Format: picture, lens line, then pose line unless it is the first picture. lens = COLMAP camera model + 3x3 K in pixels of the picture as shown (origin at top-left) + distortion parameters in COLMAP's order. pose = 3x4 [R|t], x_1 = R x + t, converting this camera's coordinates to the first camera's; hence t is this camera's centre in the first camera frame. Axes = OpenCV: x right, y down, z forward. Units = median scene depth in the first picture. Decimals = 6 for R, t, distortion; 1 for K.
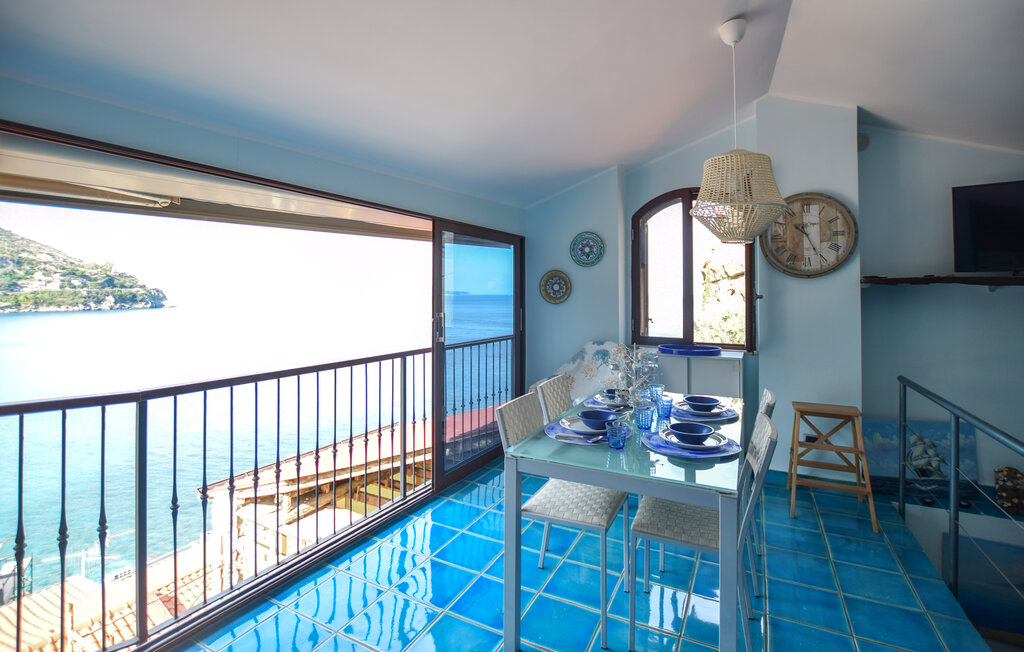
lens RADIAL K [[466.8, 0, 518.2], [0, 466.8, 299.3], [0, 0, 1]] dist [-0.030877, 0.000386]
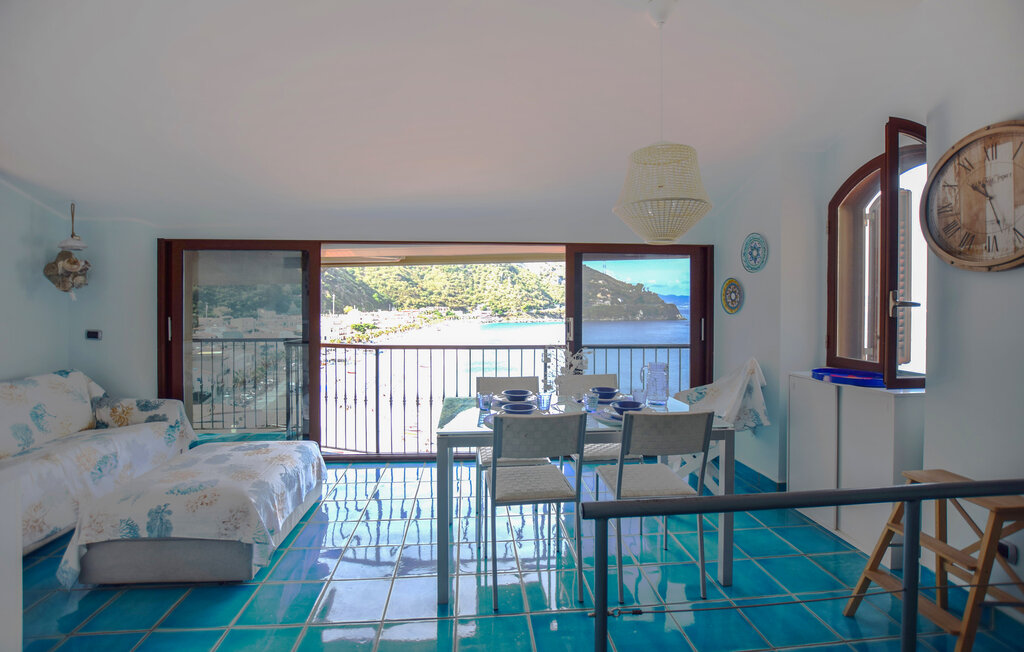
lens RADIAL K [[466.8, 0, 518.2], [0, 466.8, 299.3], [0, 0, 1]] dist [-0.030877, 0.000386]
pose [[0.522024, -0.013982, -0.852816, 0.774083], [-0.014631, 0.999572, -0.025344, 0.011865], [0.852805, 0.025708, 0.521596, 0.189288]]
